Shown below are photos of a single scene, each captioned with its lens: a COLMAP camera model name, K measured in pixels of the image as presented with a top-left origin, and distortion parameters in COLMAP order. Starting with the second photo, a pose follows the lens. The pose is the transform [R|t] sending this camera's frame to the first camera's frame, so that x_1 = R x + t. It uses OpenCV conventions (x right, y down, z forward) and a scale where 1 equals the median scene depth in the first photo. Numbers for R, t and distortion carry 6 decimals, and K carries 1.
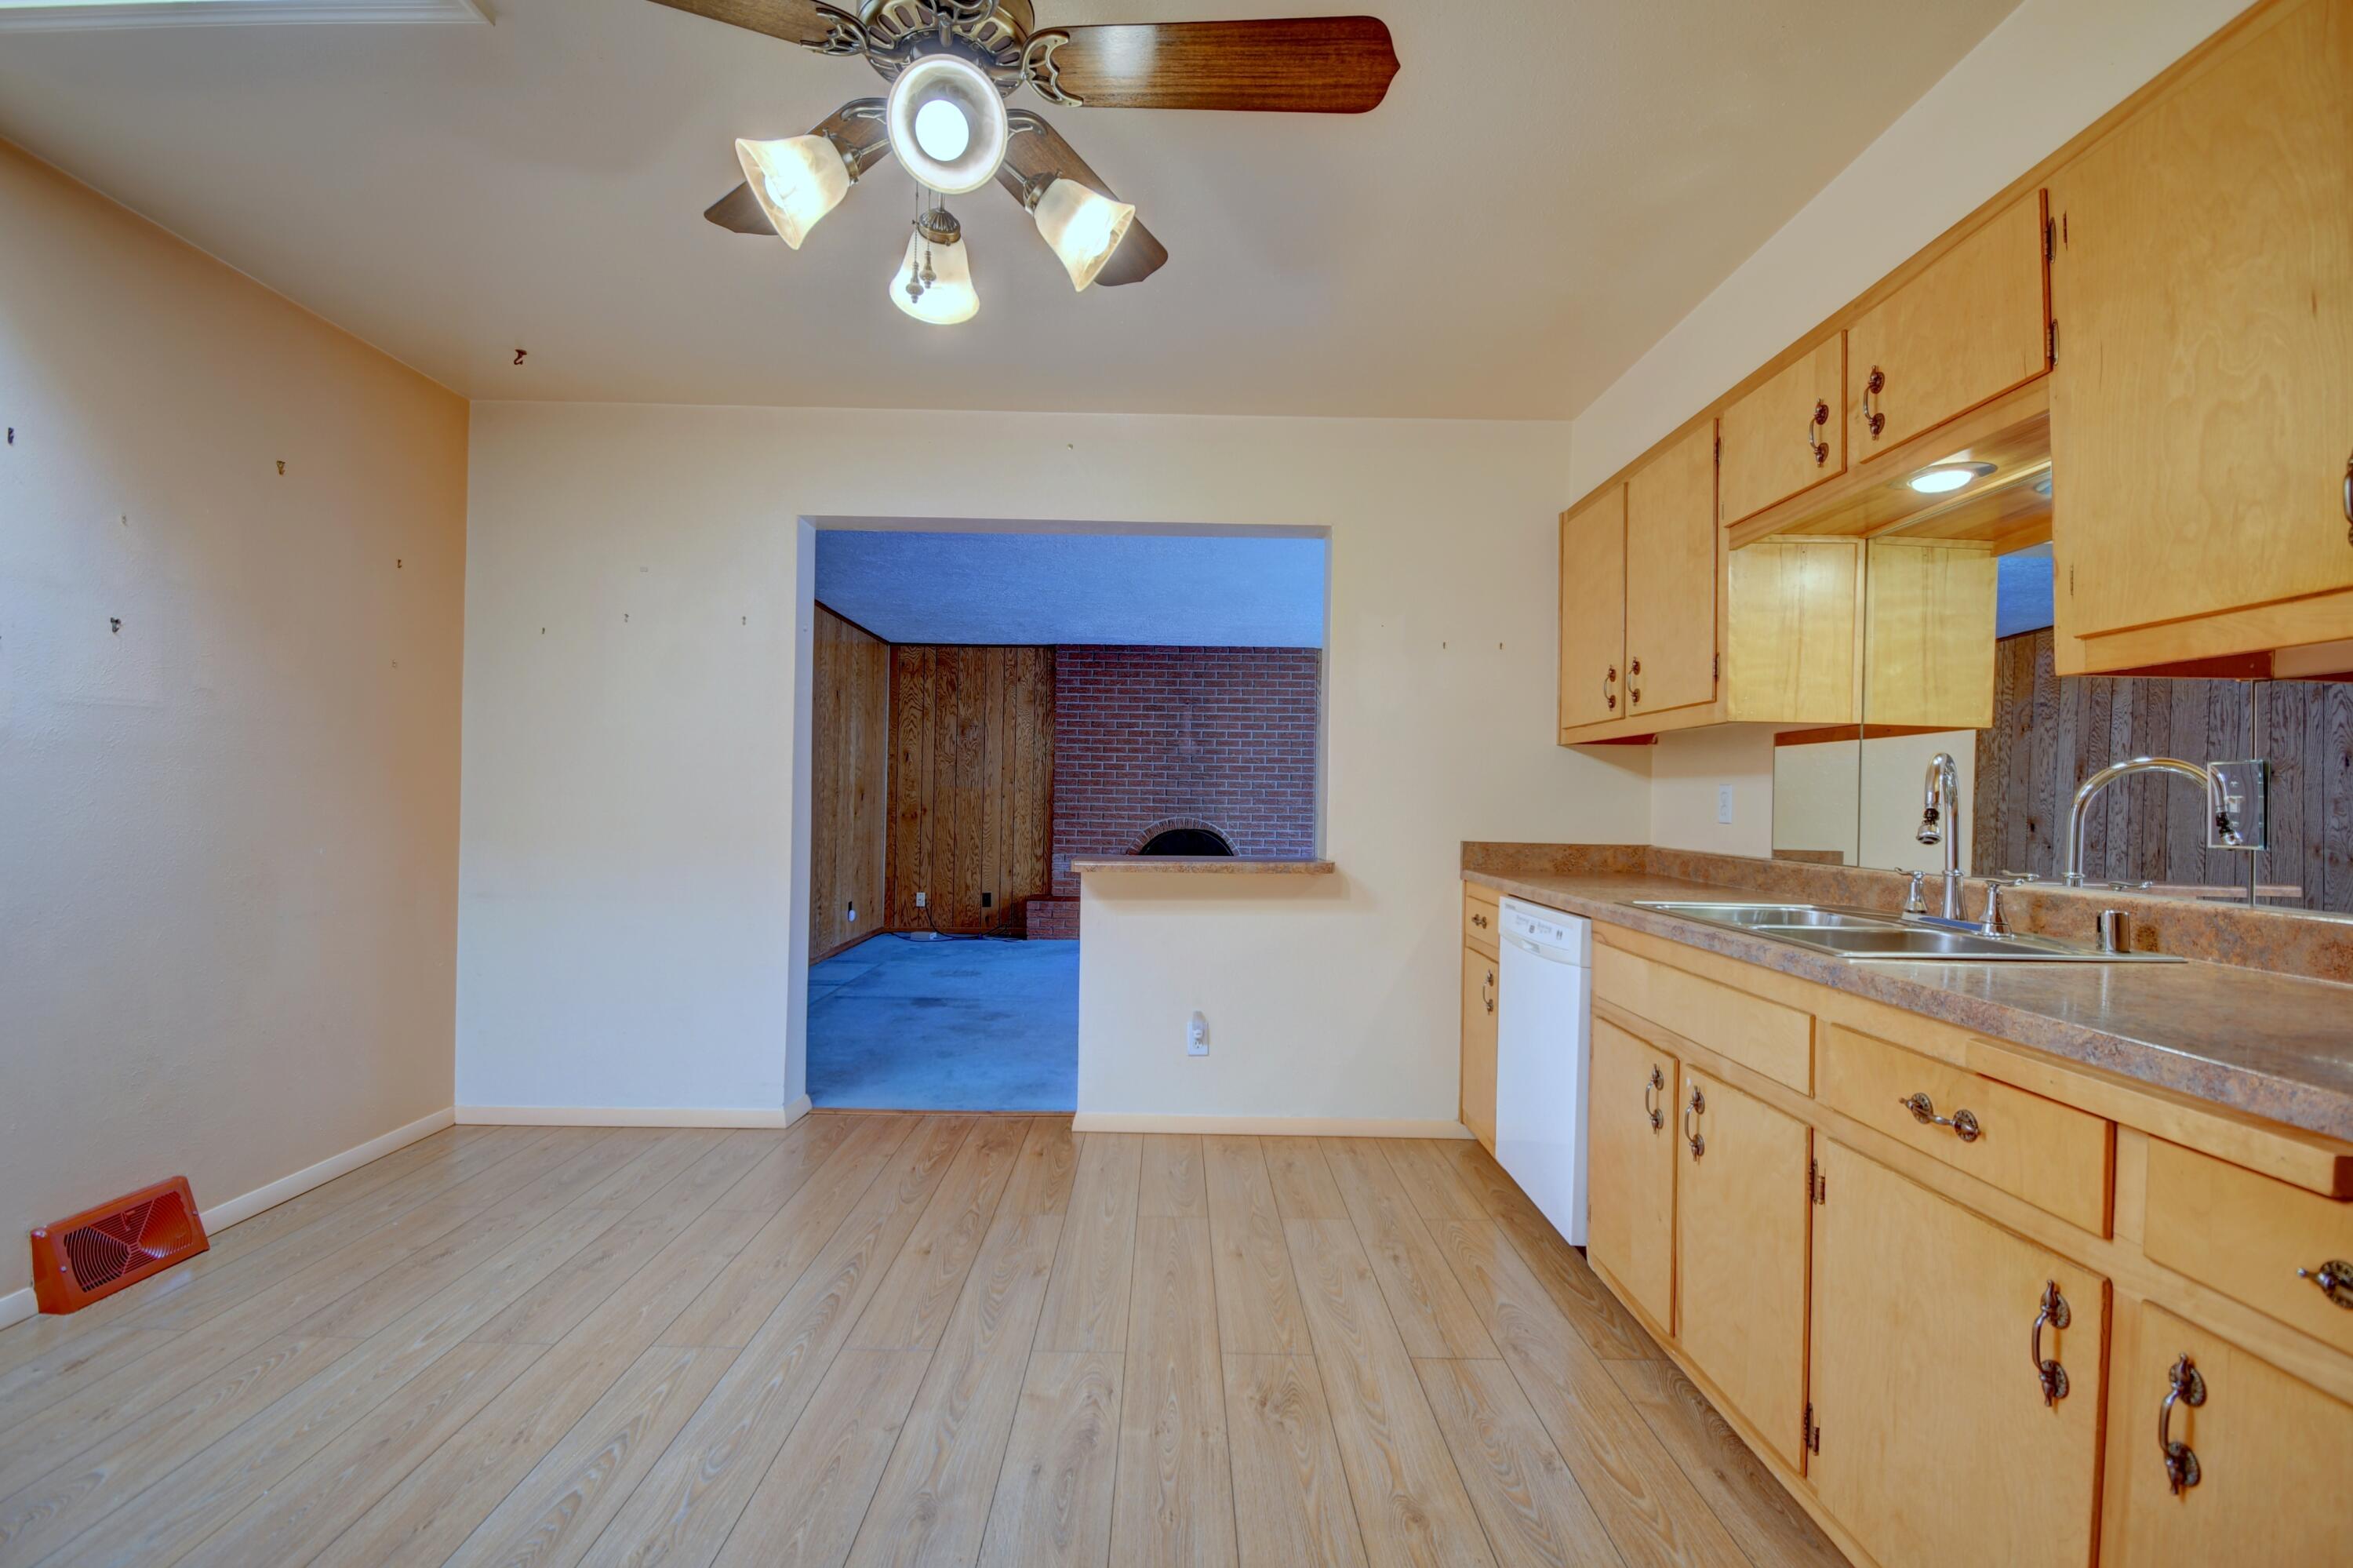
lens RADIAL K [[1043.2, 0, 1176.5], [0, 1043.2, 784.0], [0, 0, 1]] dist [0.027319, -0.028717]
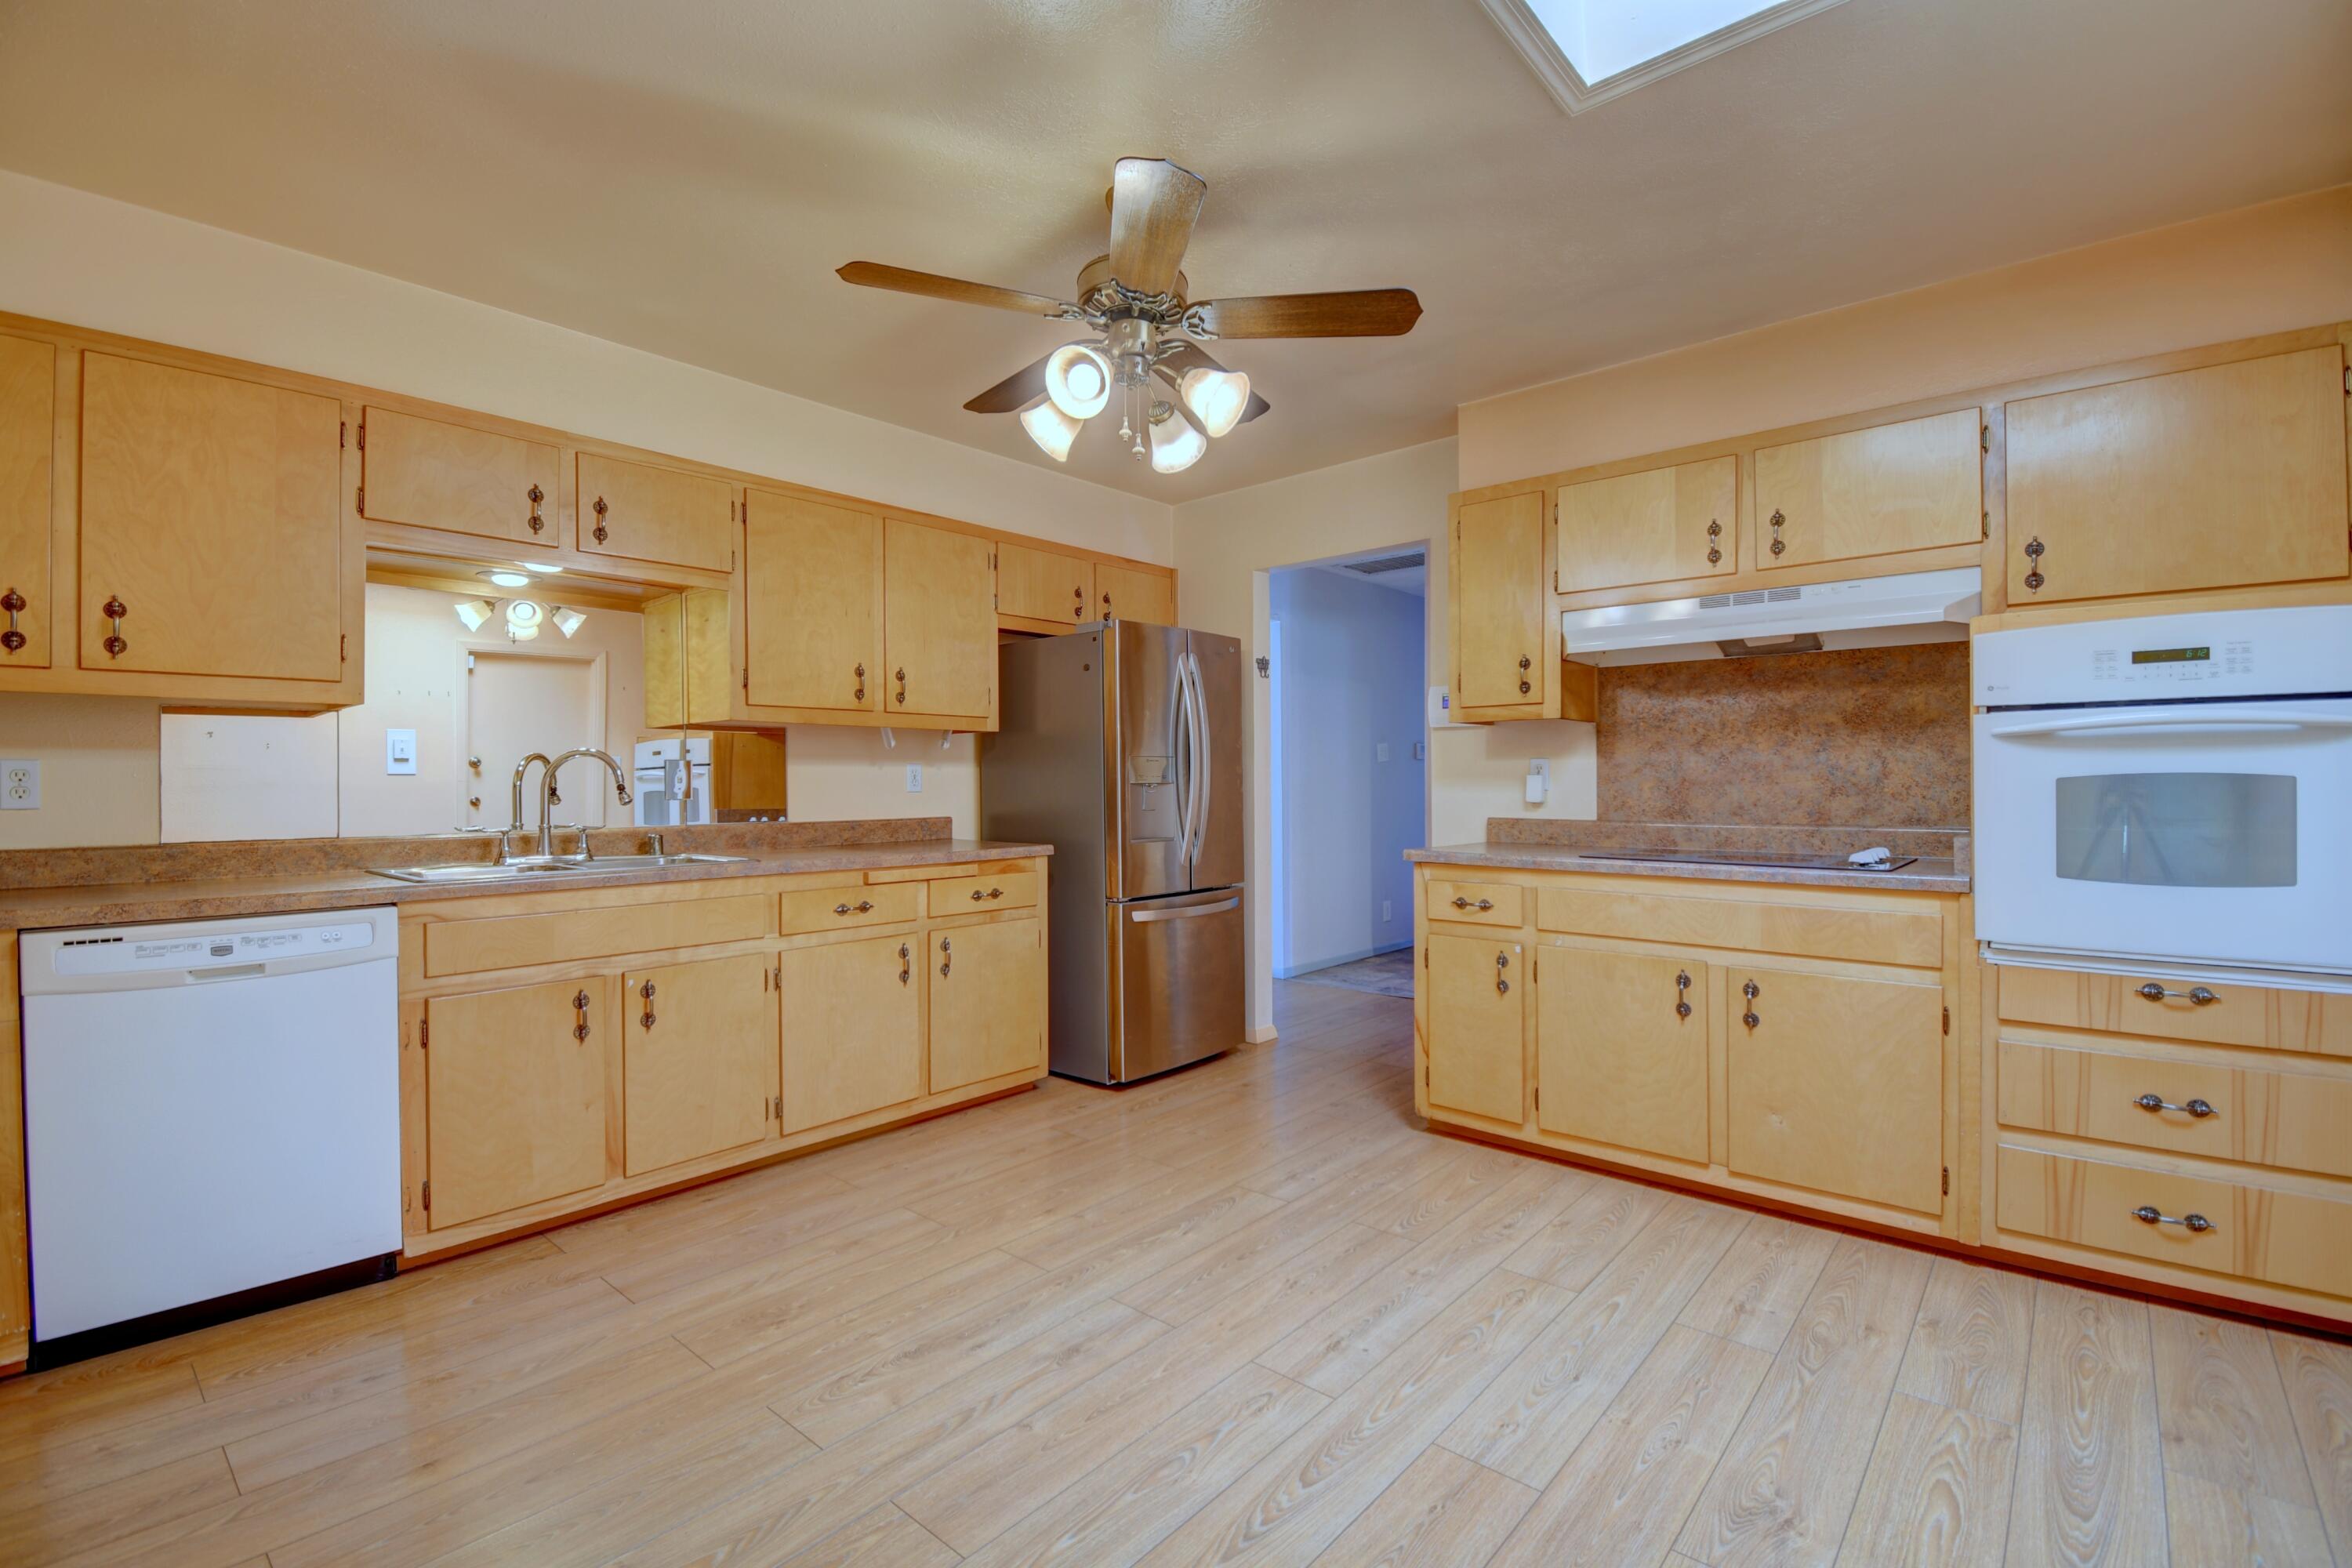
lens RADIAL K [[1042.8, 0, 1176.0], [0, 1042.8, 784.0], [0, 0, 1]] dist [0.027319, -0.028717]
pose [[-0.750949, -0.012375, 0.660244, -1.455320], [-0.013543, 0.999903, 0.003338, 0.007915], [-0.660221, -0.006435, -0.751044, 2.354601]]
